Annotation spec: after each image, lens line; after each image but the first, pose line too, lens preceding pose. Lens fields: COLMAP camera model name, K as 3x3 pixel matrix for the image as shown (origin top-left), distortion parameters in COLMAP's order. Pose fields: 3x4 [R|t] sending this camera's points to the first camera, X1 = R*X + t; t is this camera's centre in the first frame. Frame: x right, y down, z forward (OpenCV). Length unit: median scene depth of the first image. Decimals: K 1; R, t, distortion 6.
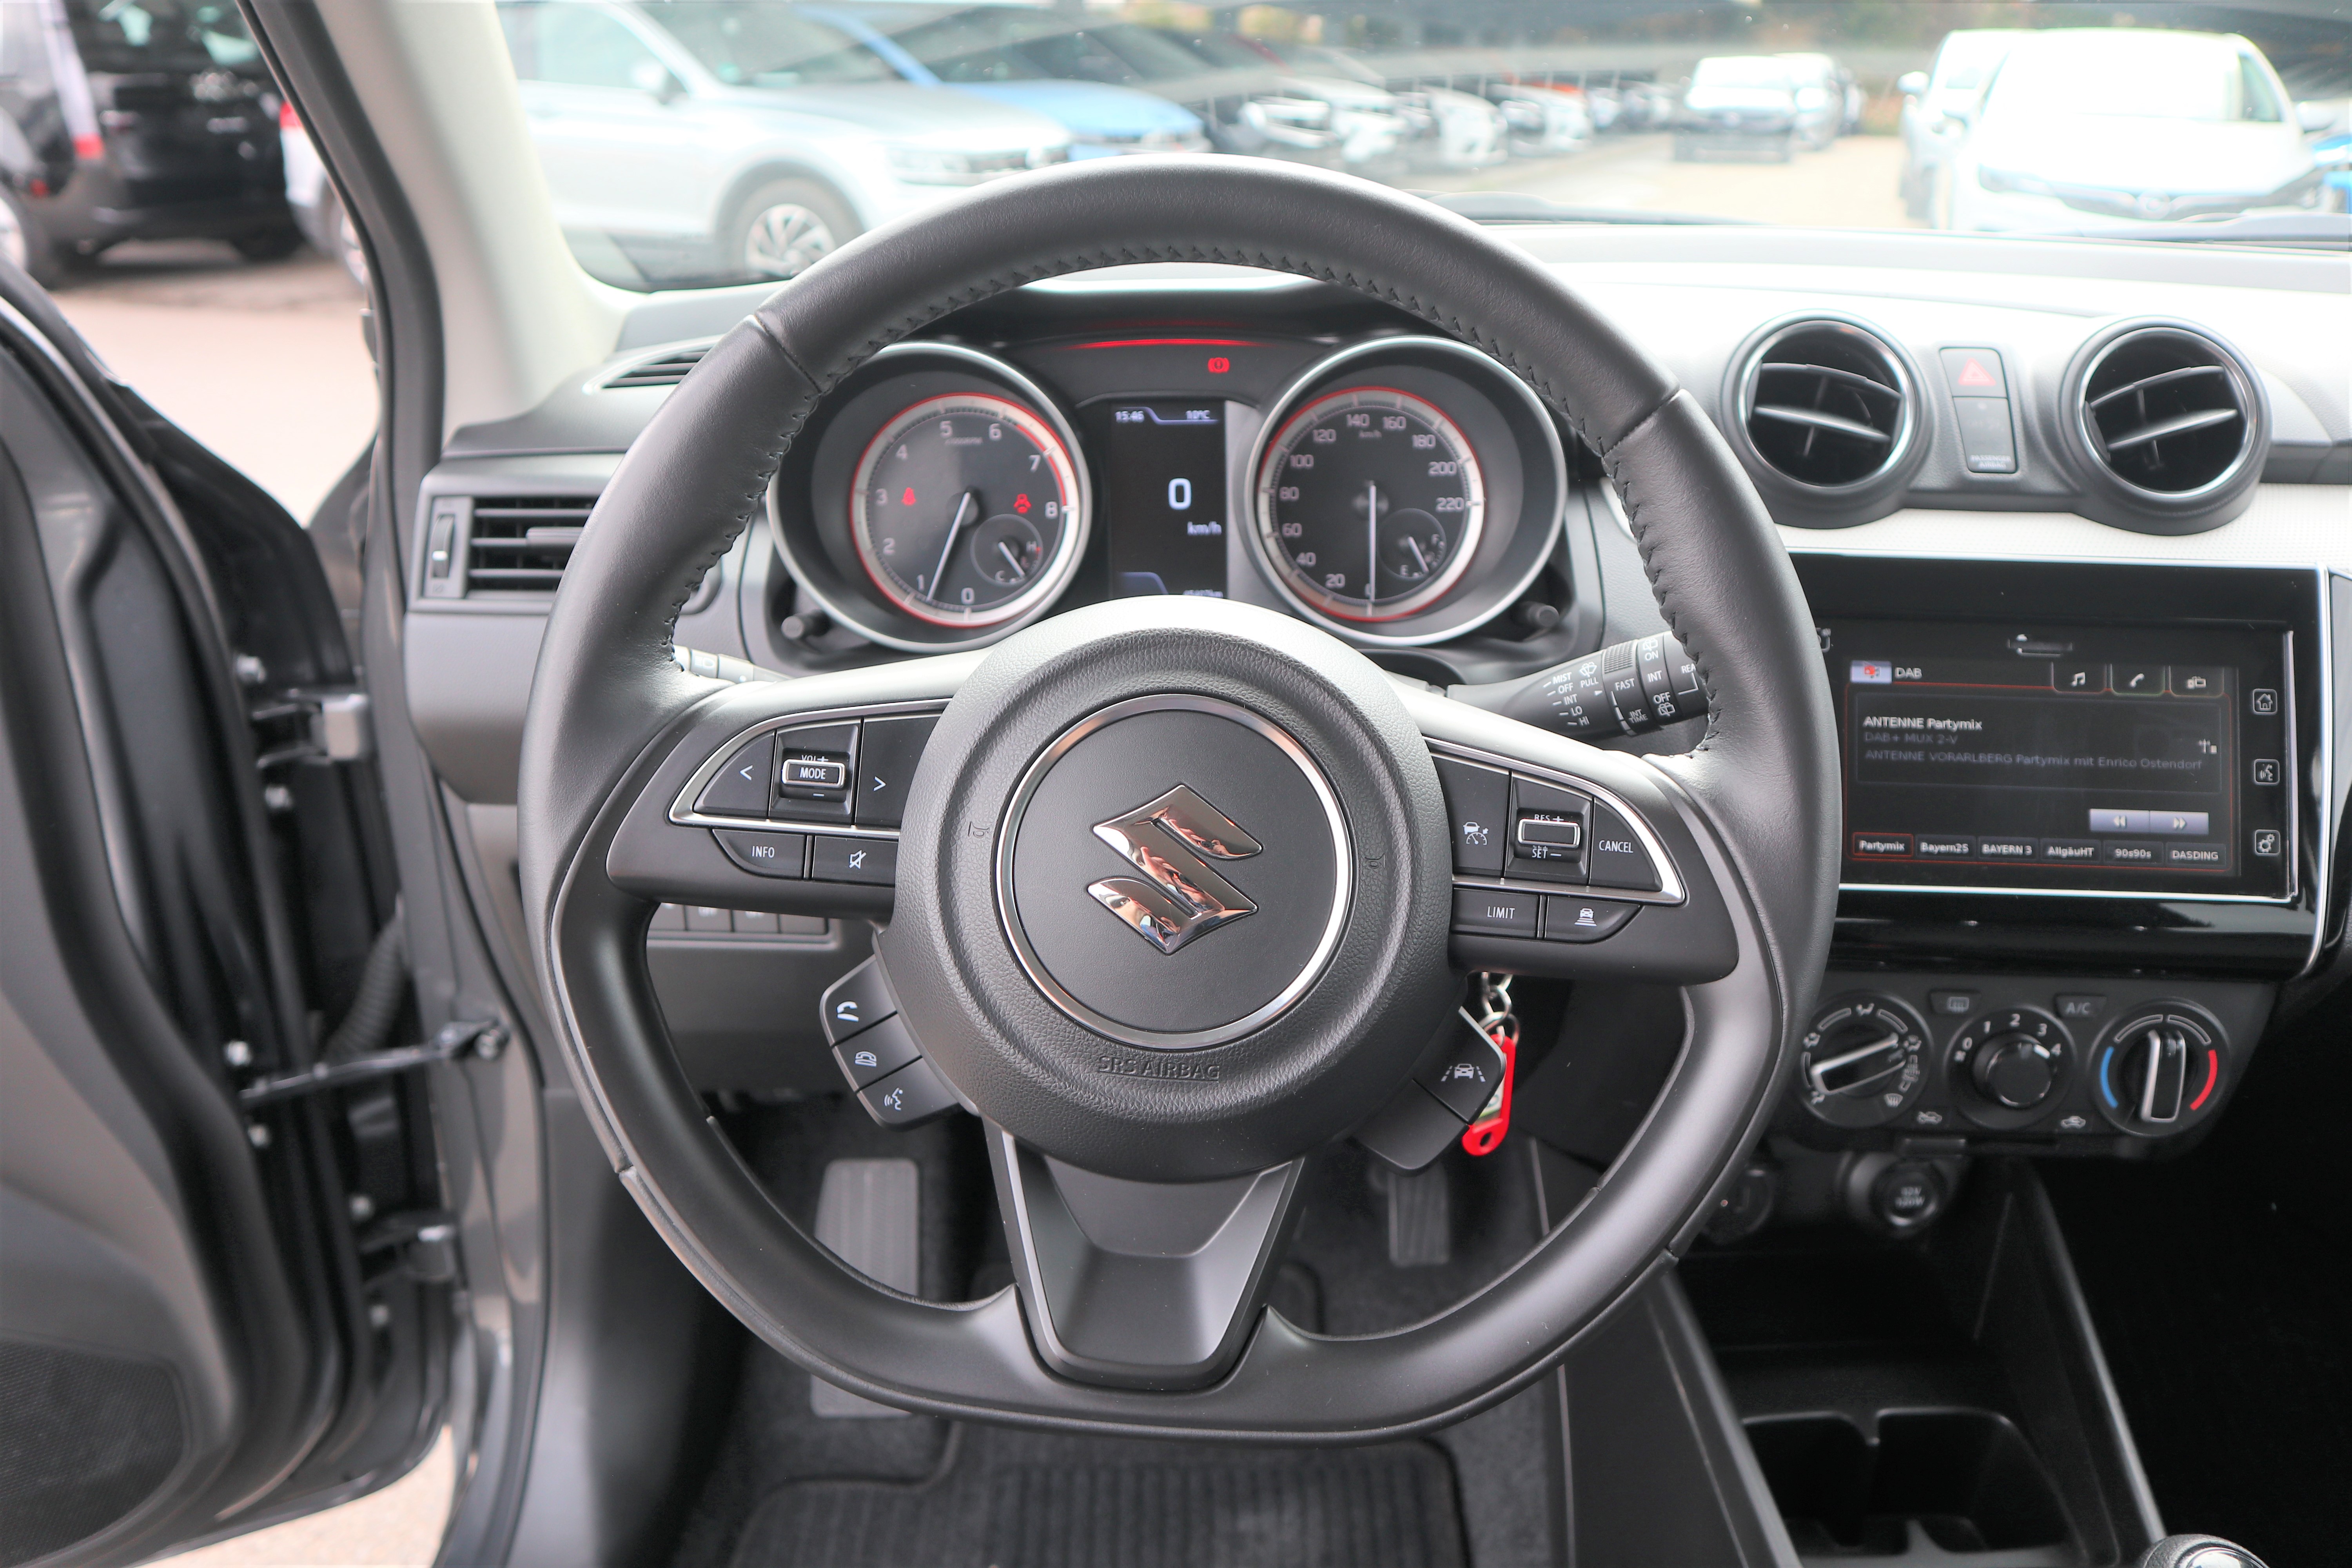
lens RADIAL K [[1682.5, 0, 1176.0], [0, 1682.5, 784.0], [0, 0, 1]] dist [-0.141502, 0.110199]
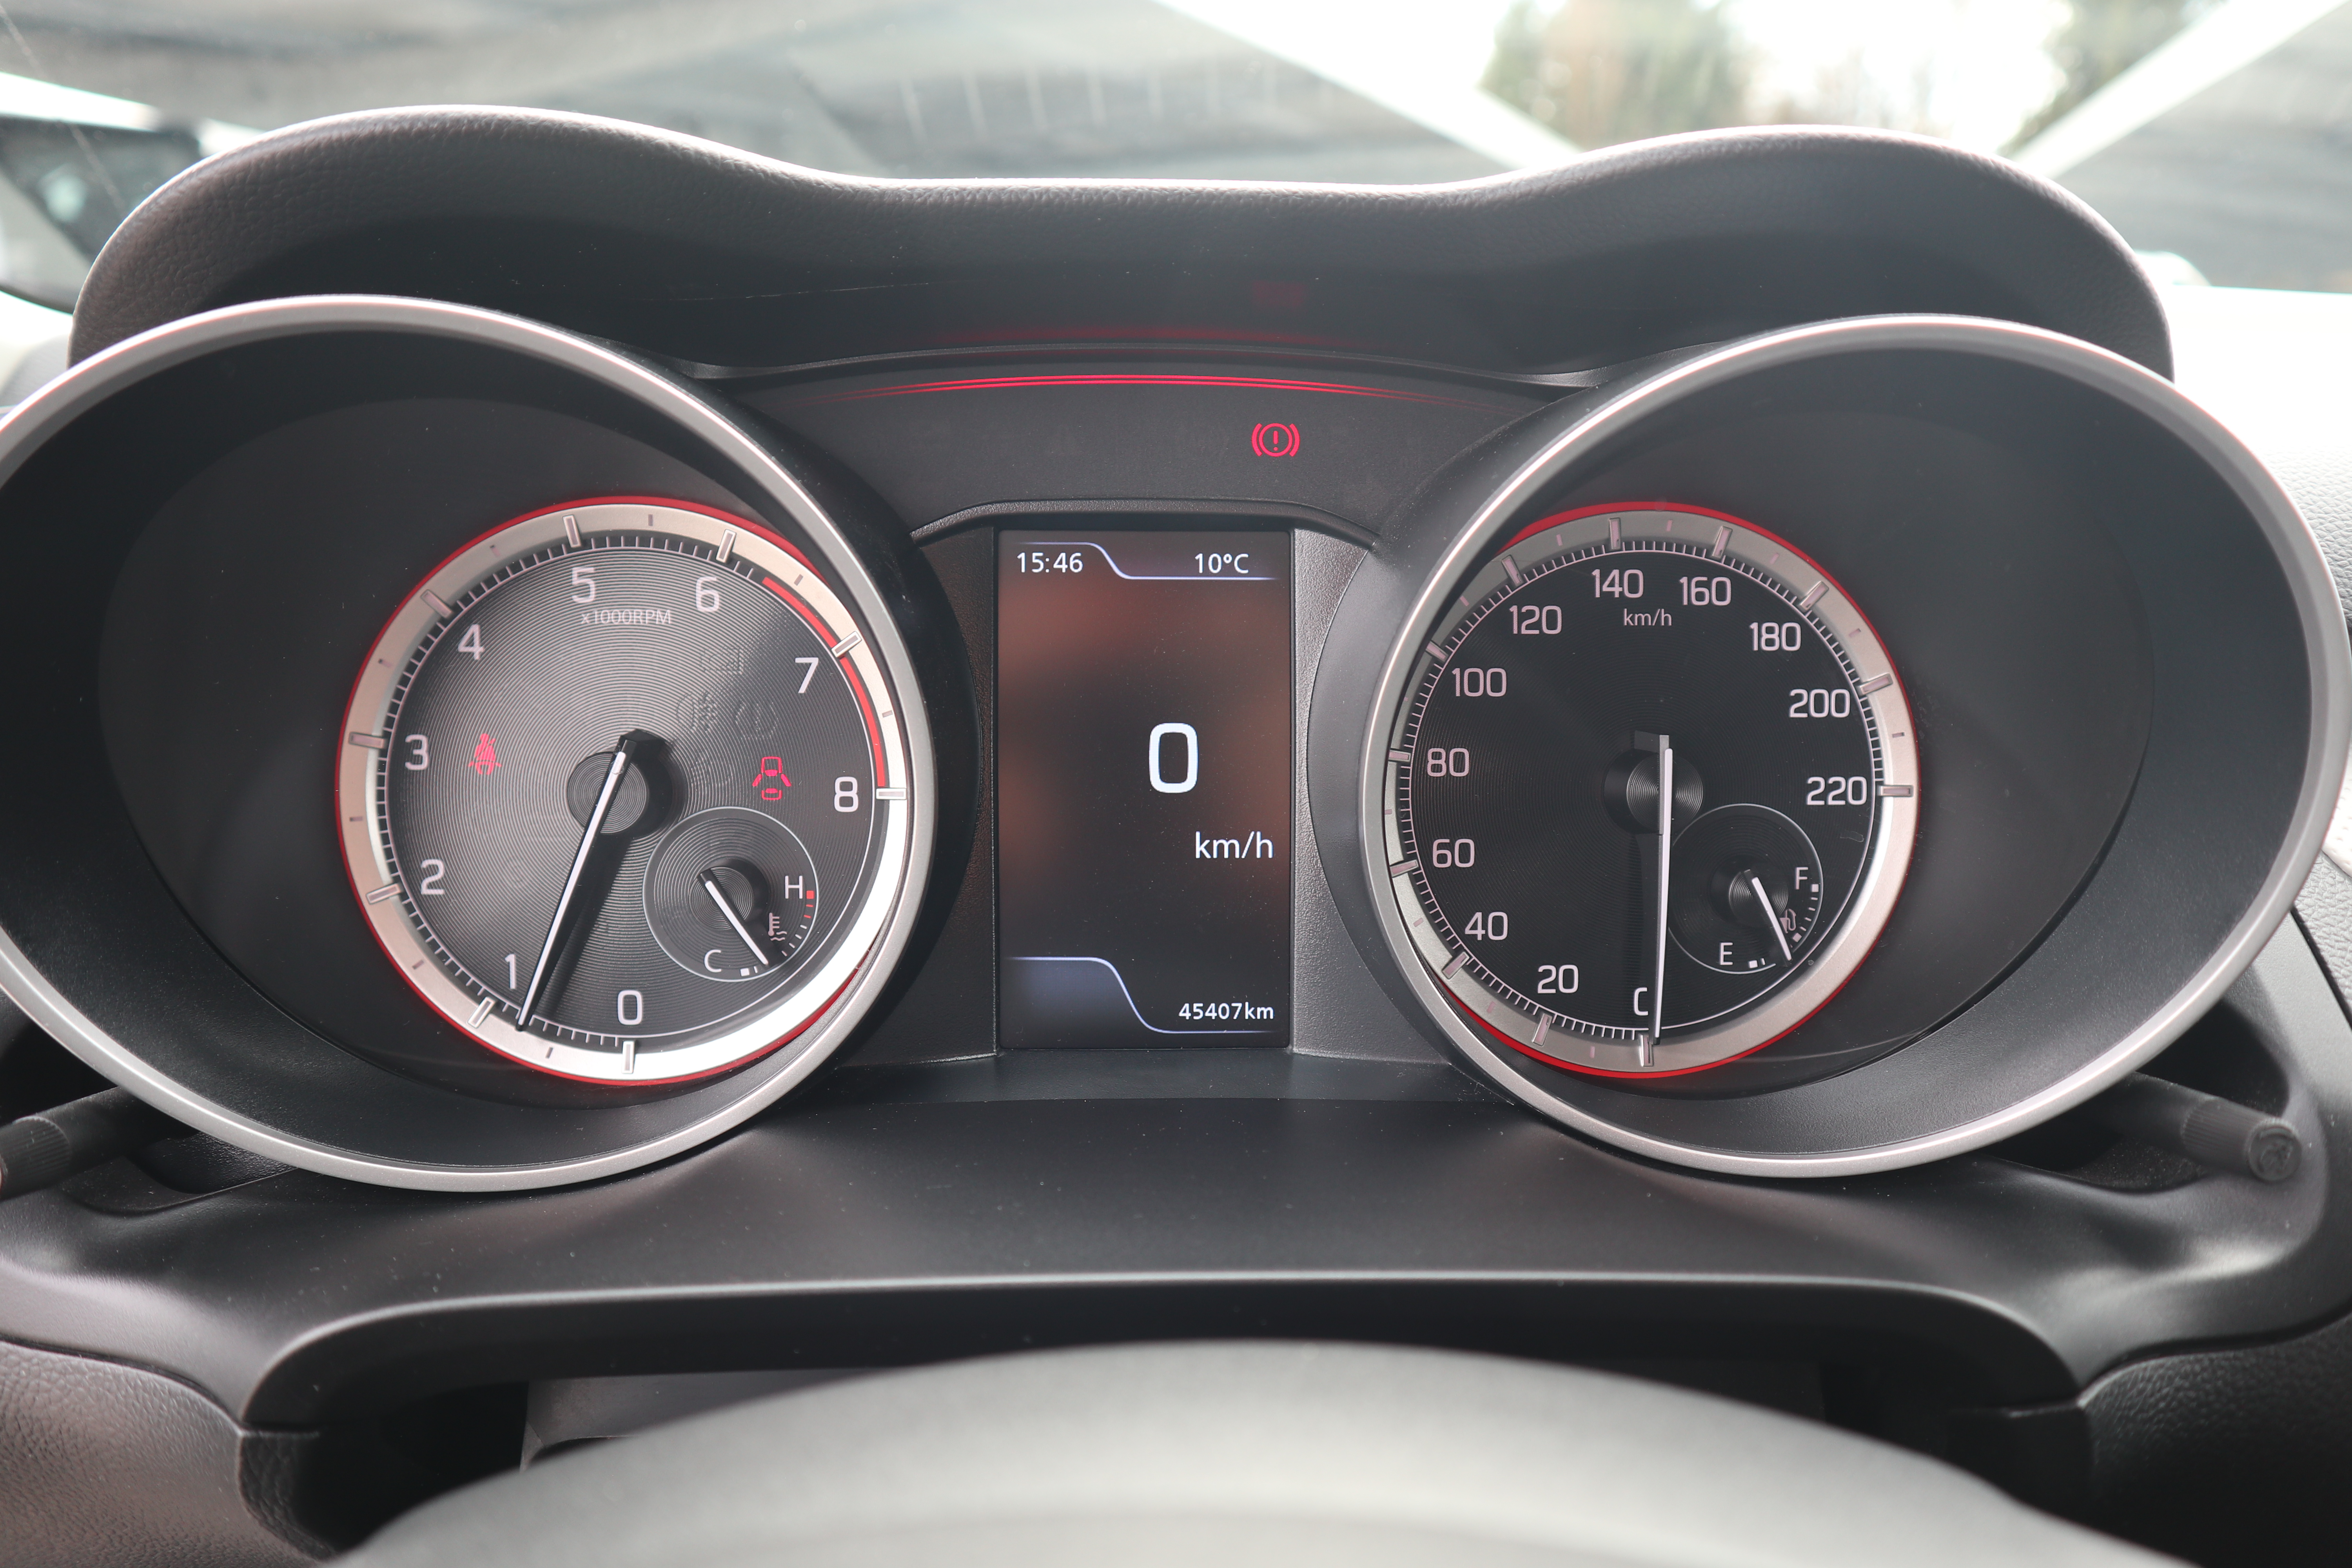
lens RADIAL K [[1664.2, 0, 1181.6], [0, 1664.2, 729.1], [0, 0, 1]] dist [-0.050799, 0.000834]
pose [[0.998804, 0.014501, 0.046687, -0.015831], [-0.007787, 0.989993, -0.140899, -0.137394], [-0.048263, 0.140367, 0.988922, 0.671192]]
